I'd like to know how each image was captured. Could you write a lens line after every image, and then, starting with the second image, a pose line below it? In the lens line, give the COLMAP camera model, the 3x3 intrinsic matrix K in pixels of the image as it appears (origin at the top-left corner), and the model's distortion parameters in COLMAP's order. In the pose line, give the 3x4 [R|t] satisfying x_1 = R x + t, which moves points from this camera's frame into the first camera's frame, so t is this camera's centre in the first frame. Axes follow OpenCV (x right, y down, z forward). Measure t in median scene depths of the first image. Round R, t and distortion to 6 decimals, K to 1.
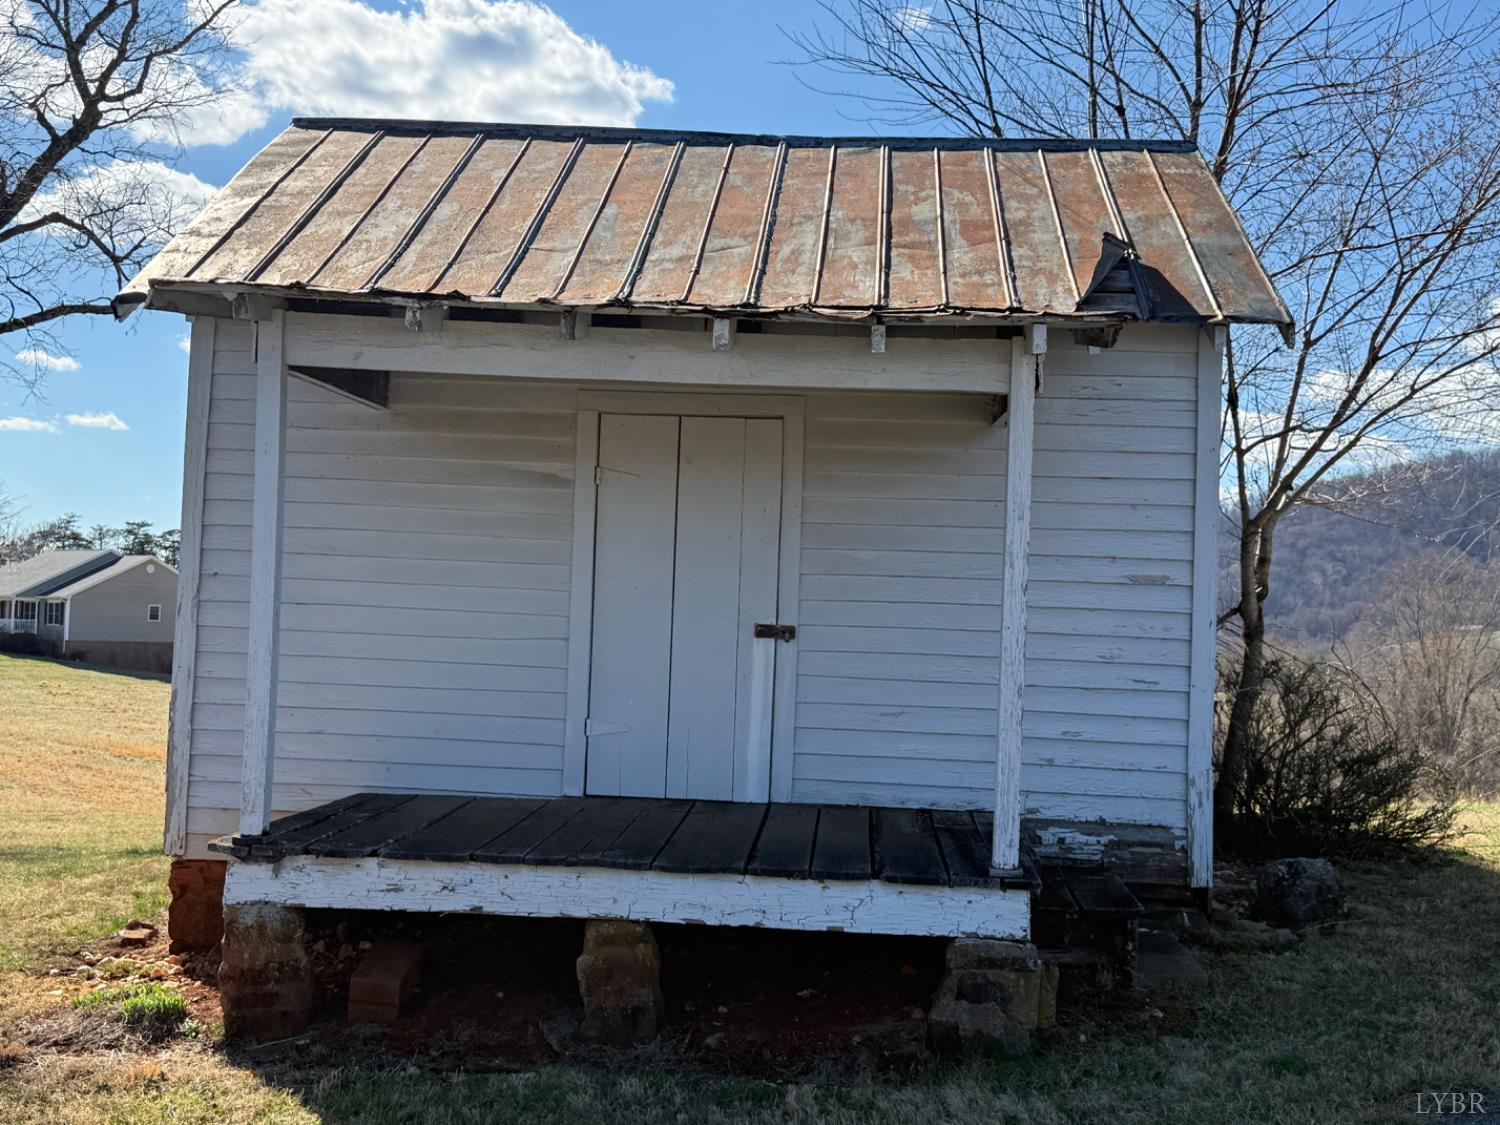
lens RADIAL K [[1701.1, 0, 750.0], [0, 1701.1, 562.5], [0, 0, 1]] dist [0.204315, -0.443766]
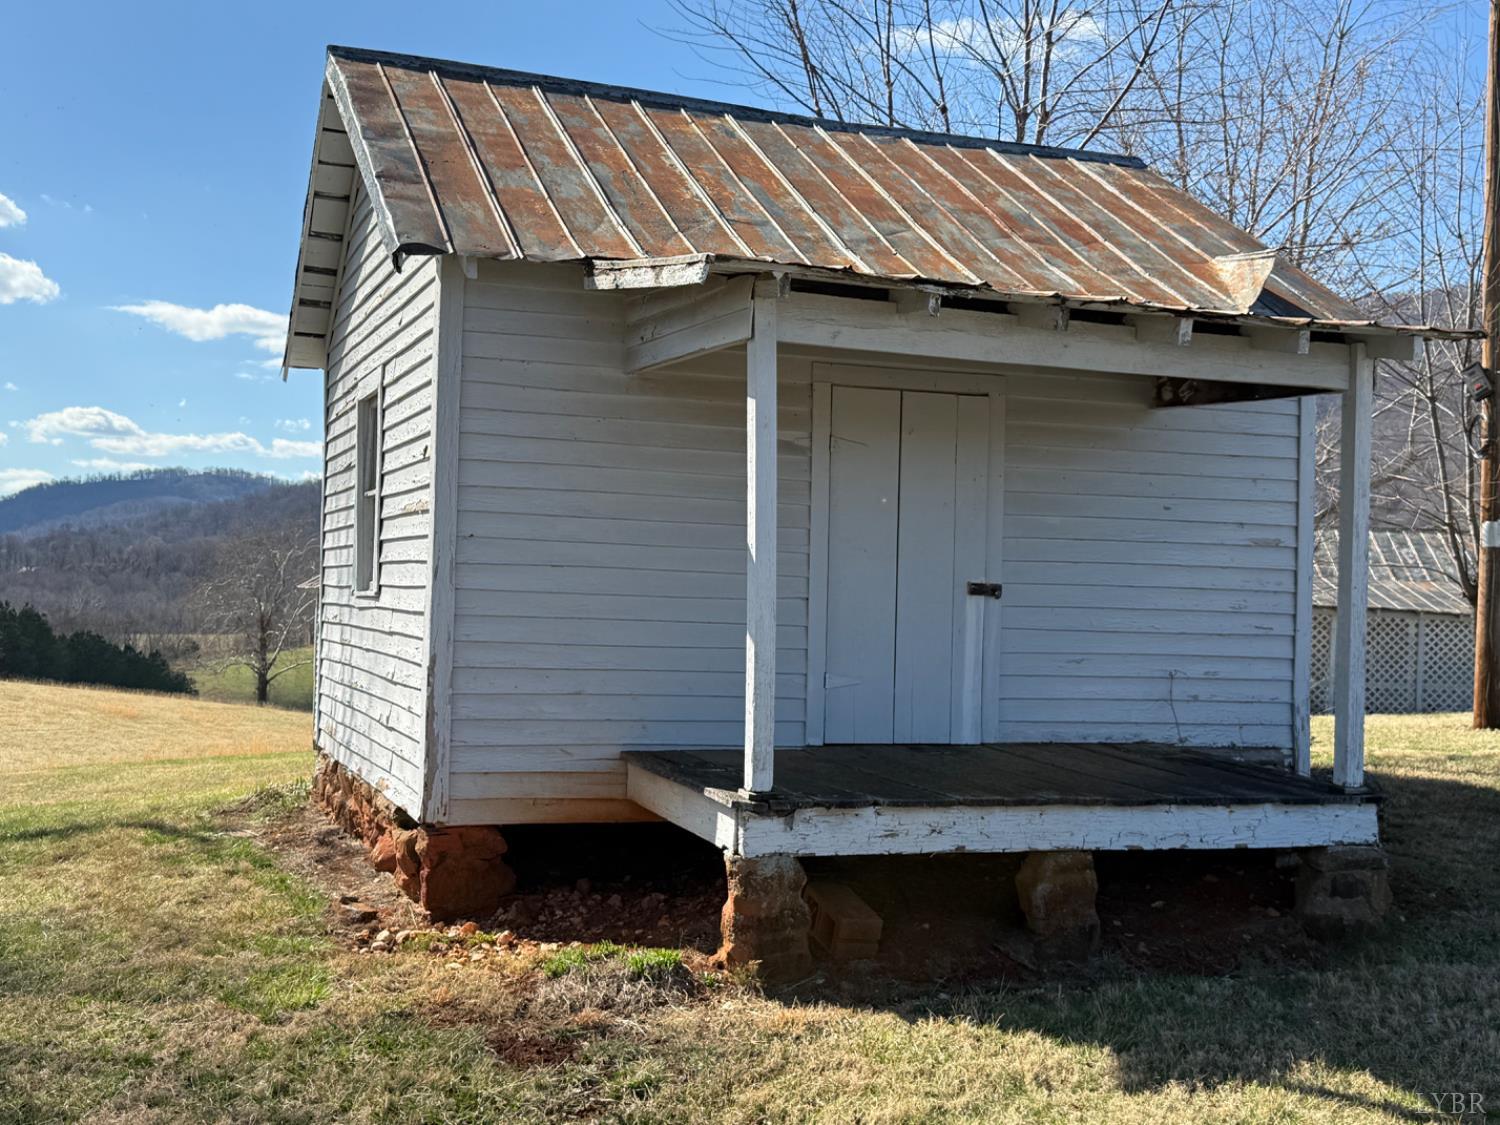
lens RADIAL K [[1701.1, 0, 750.0], [0, 1701.1, 562.5], [0, 0, 1]] dist [0.204315, -0.443766]
pose [[0.915653, -0.004779, 0.401942, -0.578816], [-0.009659, 0.999379, 0.033886, -0.013101], [-0.401854, -0.034910, 0.915038, 0.049038]]
